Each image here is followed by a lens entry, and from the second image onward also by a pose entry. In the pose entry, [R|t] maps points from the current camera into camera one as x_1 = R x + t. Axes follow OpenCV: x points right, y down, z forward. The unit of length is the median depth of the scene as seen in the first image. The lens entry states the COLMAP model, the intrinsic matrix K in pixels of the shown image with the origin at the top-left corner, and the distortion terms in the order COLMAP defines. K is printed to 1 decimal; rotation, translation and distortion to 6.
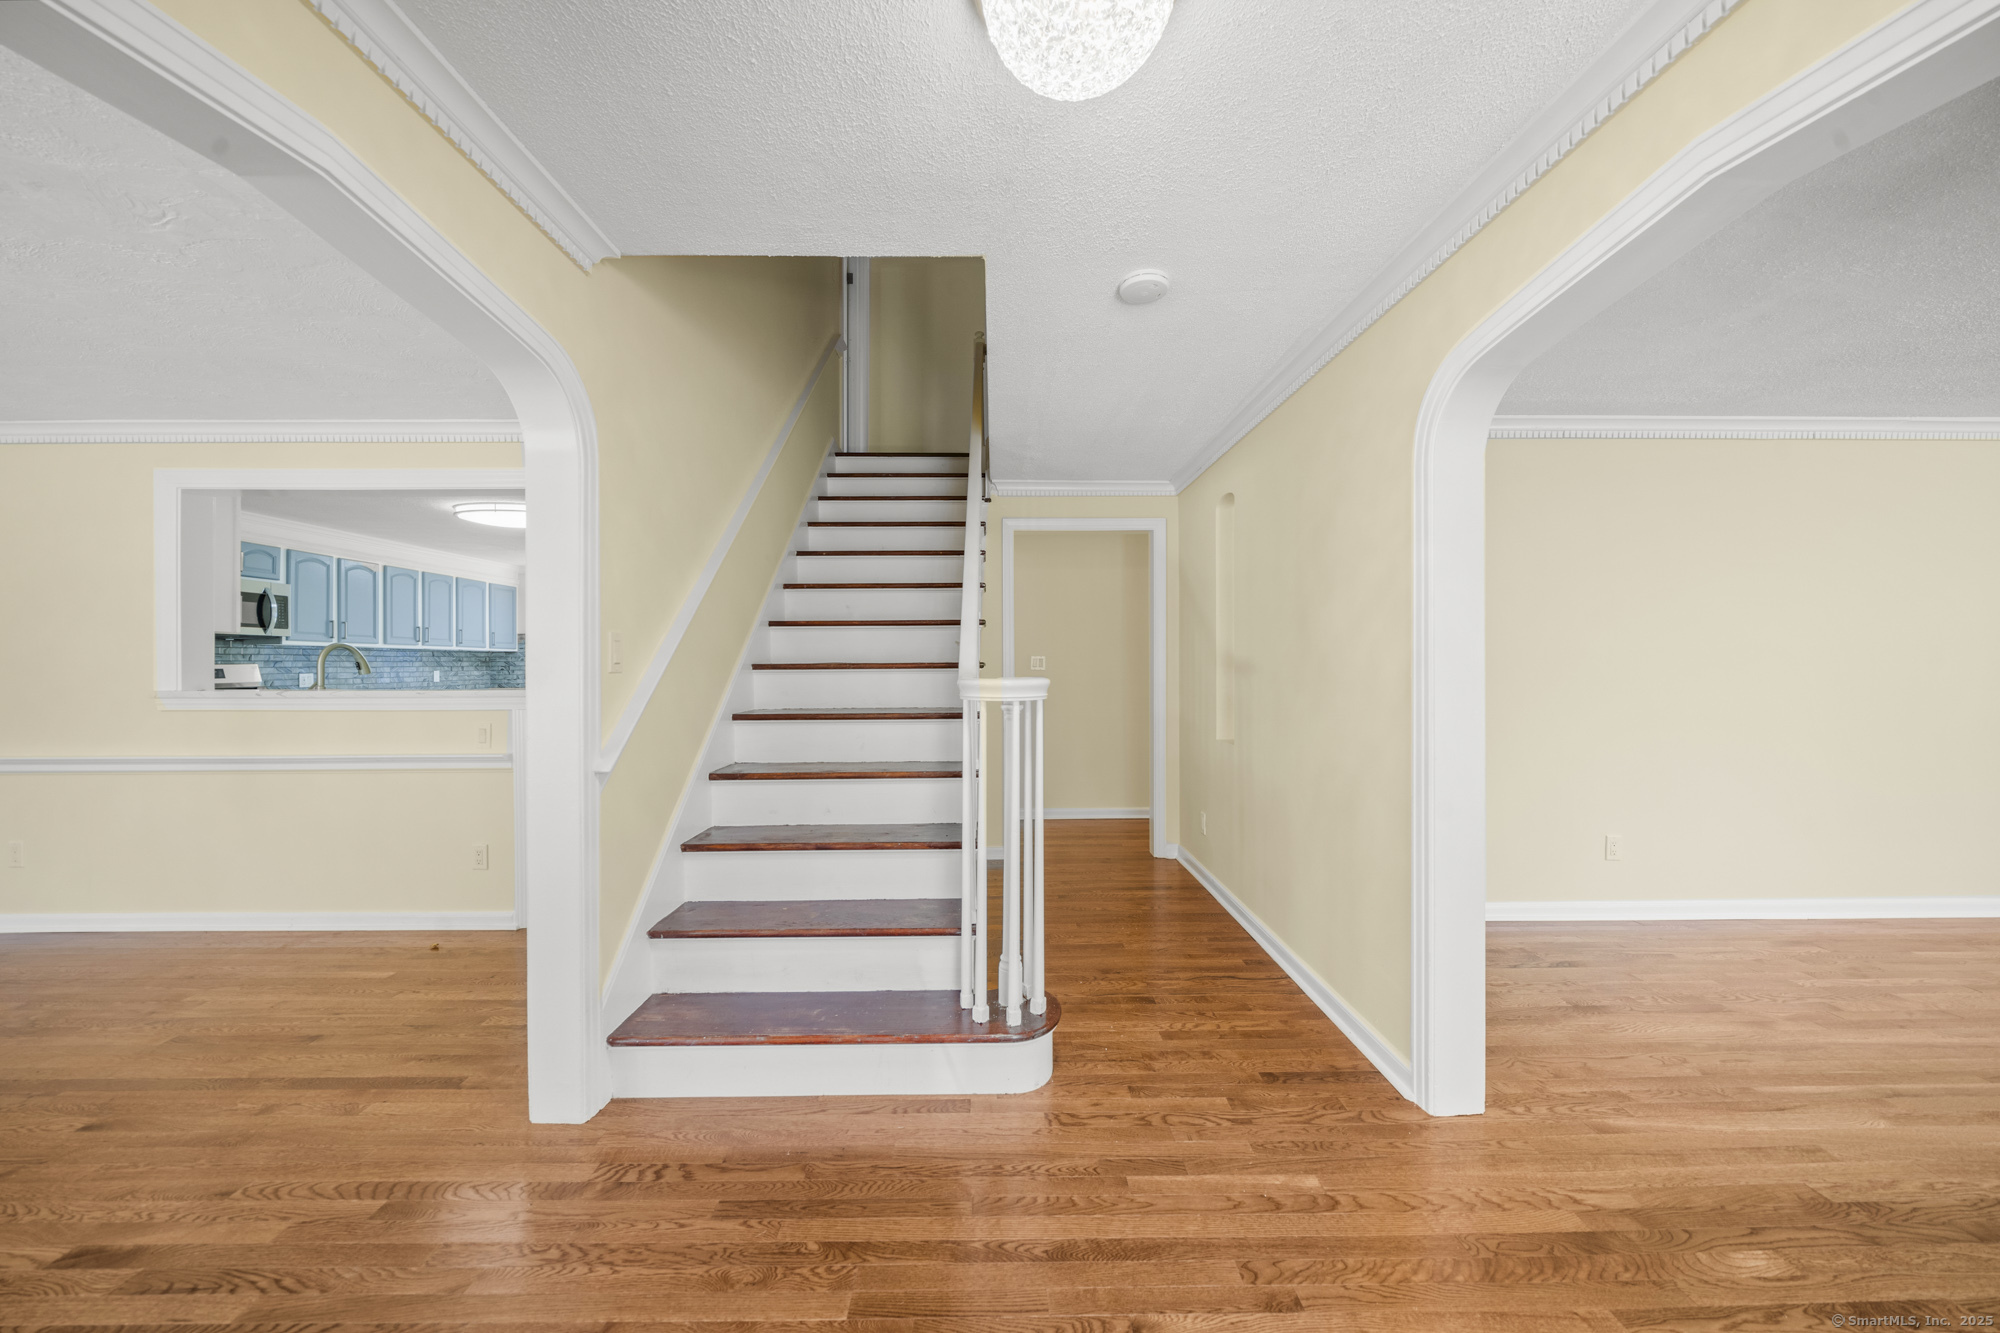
lens RADIAL K [[689.2, 0, 1013.8], [0, 689.2, 668.8], [0, 0, 1]] dist [-0.009416, -0.000334]
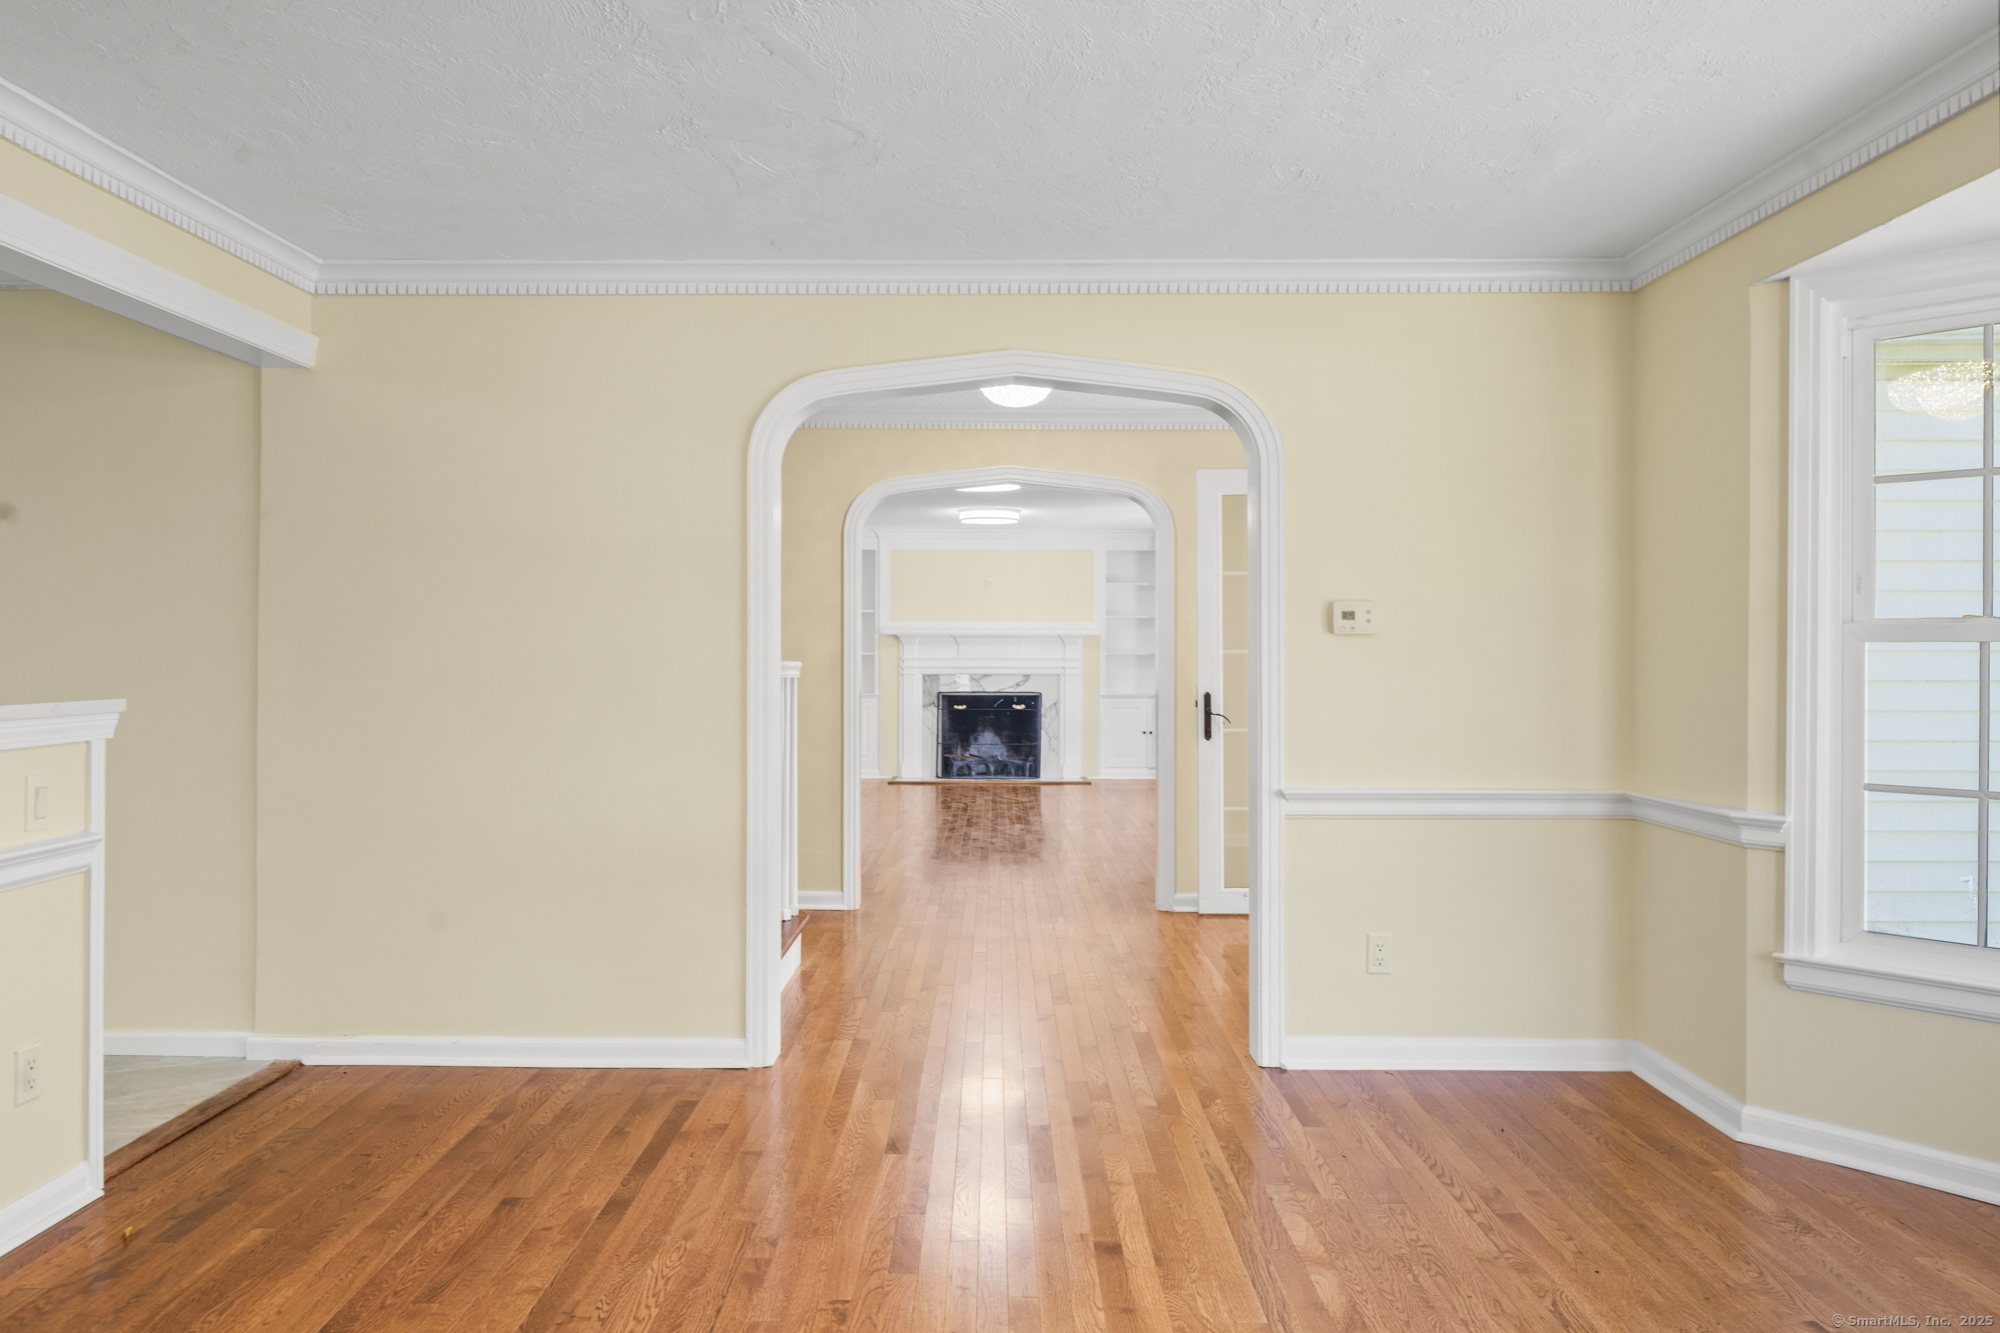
lens RADIAL K [[1375.9, 0, 985.0], [0, 1375.9, 654.2], [0, 0, 1]] dist [-0.002130, 0.004463]
pose [[0.037640, 0.000326, 0.999291, -2.640585], [0.015476, 0.999880, -0.000909, 0.007371], [-0.999172, 0.015499, 0.037630, 0.515243]]
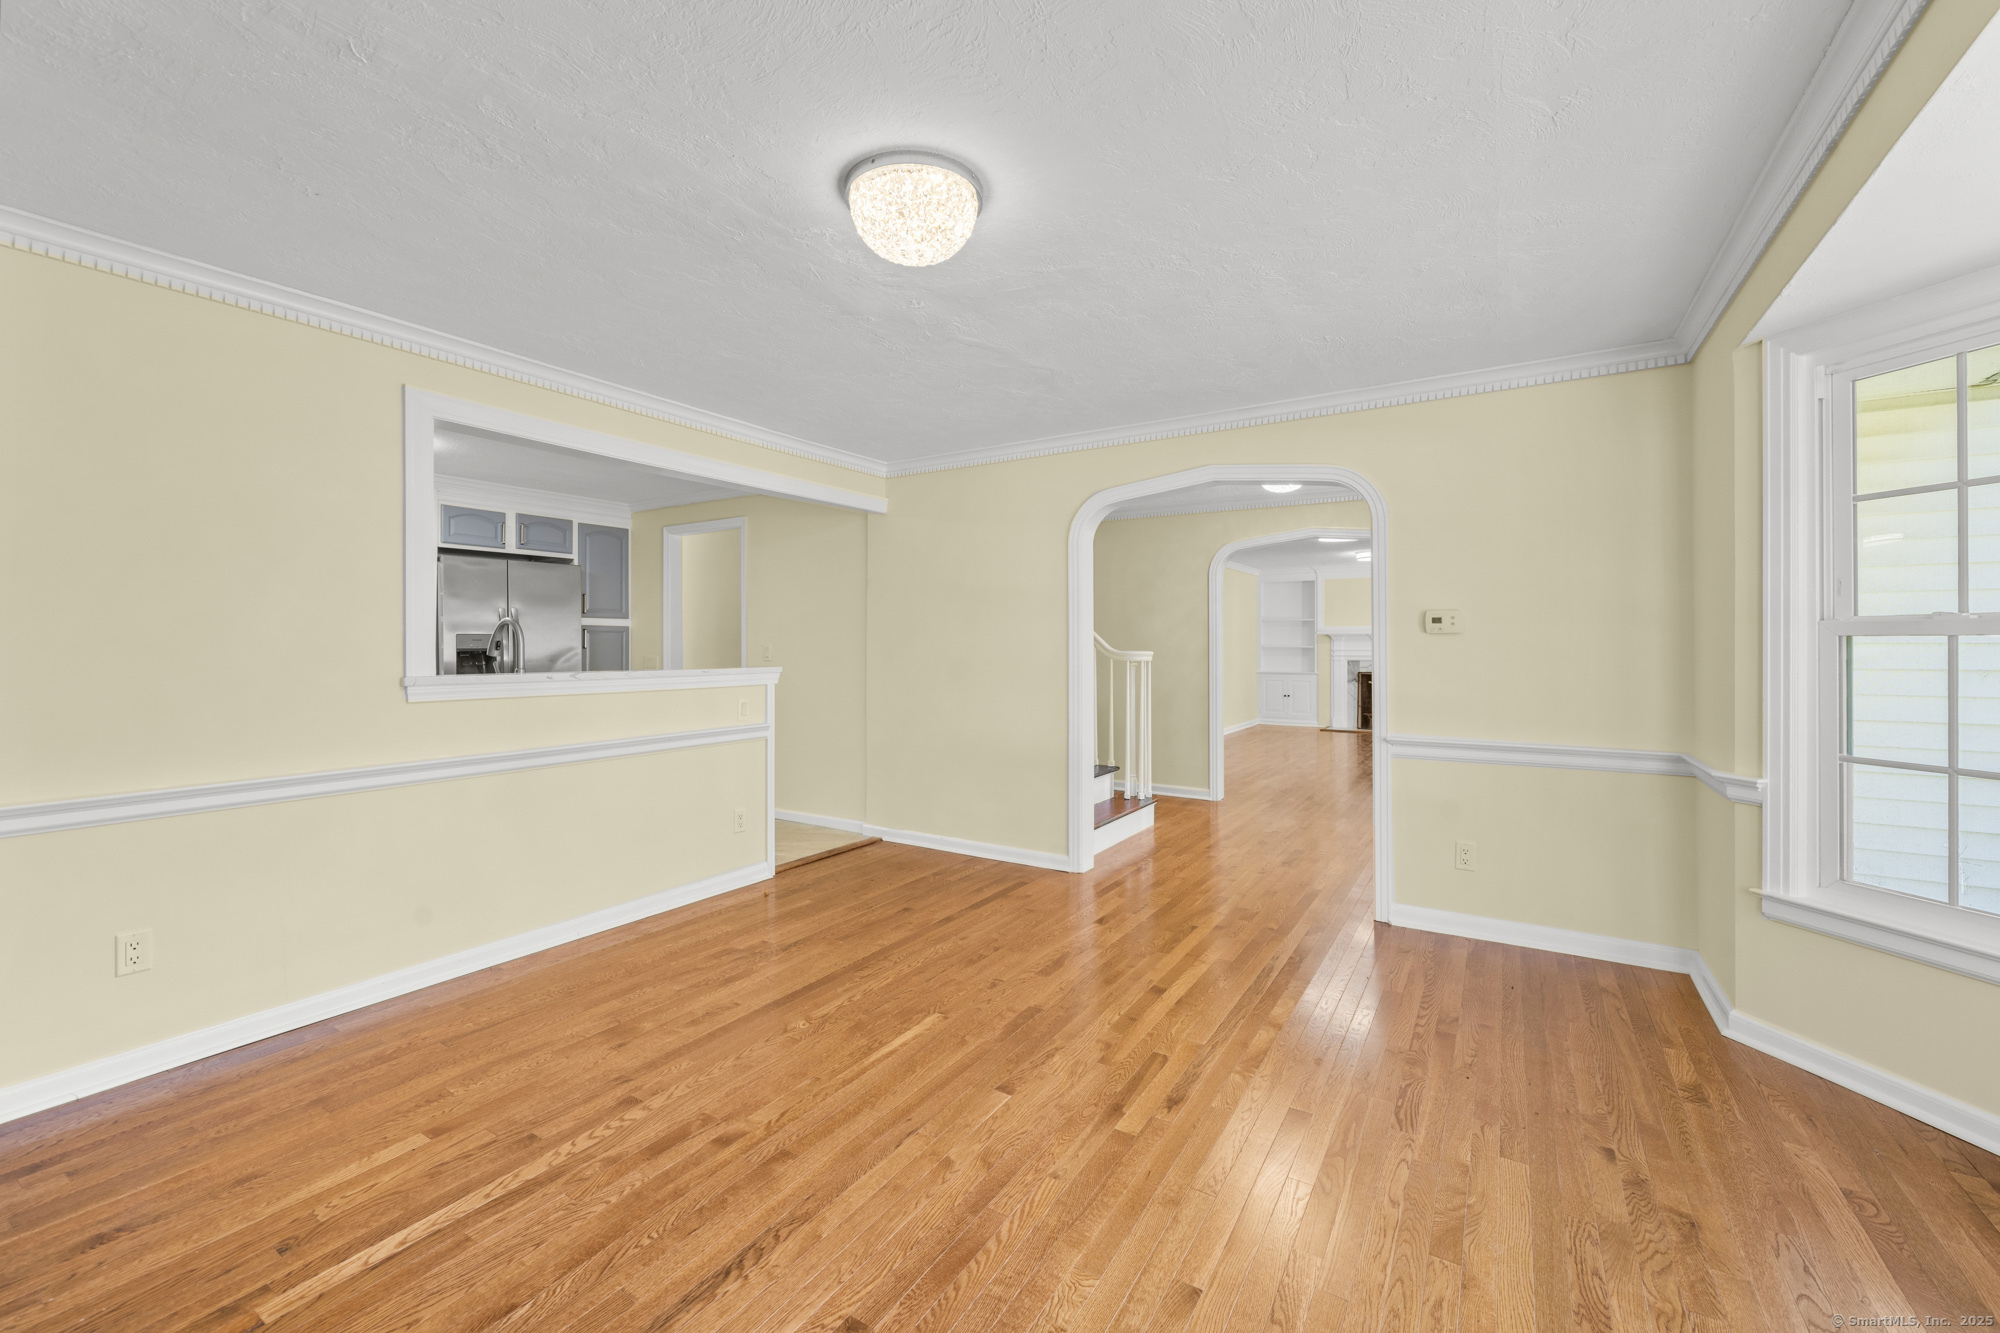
lens RADIAL K [[821.8, 0, 962.0], [0, 821.8, 644.2], [0, 0, 1]] dist [-0.000918, 0.000047]
pose [[0.574863, 0.002999, 0.818244, -2.625427], [0.013858, 0.999814, -0.013400, 0.017076], [-0.818132, 0.019043, 0.574715, -0.100114]]
